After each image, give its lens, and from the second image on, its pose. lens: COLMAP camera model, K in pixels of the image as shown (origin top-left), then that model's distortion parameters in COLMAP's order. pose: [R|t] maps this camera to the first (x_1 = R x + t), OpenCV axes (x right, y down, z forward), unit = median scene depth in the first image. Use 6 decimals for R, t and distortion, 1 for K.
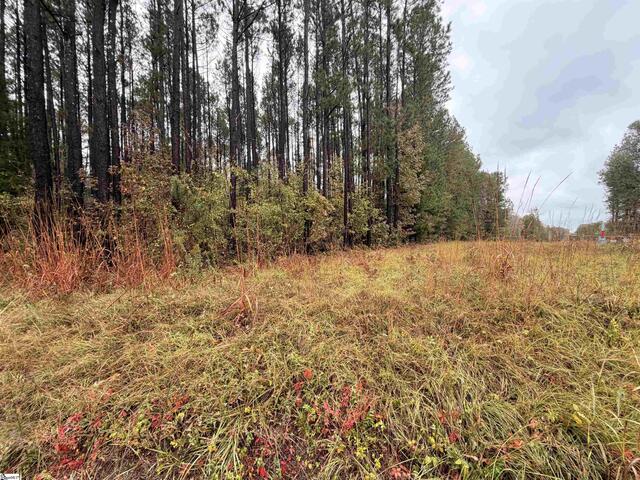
lens RADIAL K [[252.1, 0, 320.0], [0, 252.1, 240.0], [0, 0, 1]] dist [-0.000339, -0.000157]
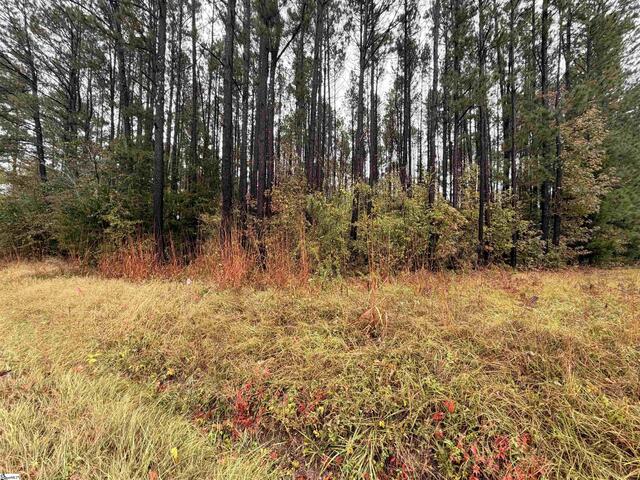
lens RADIAL K [[252.1, 0, 320.0], [0, 252.1, 240.0], [0, 0, 1]] dist [-0.000339, -0.000157]
pose [[0.900357, 0.019752, -0.434703, -0.021580], [-0.042646, 0.998166, -0.042974, 0.000665], [0.433056, 0.057230, 0.899548, -0.009909]]
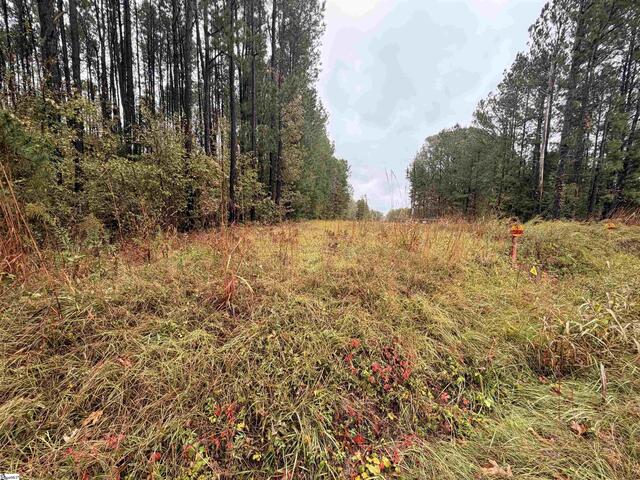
lens RADIAL K [[273.2, 0, 309.9], [0, 273.2, 241.0], [0, 0, 1]] dist [0.000470, 0.000069]
pose [[0.853356, -0.016970, 0.521052, -0.195364], [-0.026293, 0.996797, 0.075525, 0.012132], [-0.520665, -0.078149, 0.850177, 0.050642]]
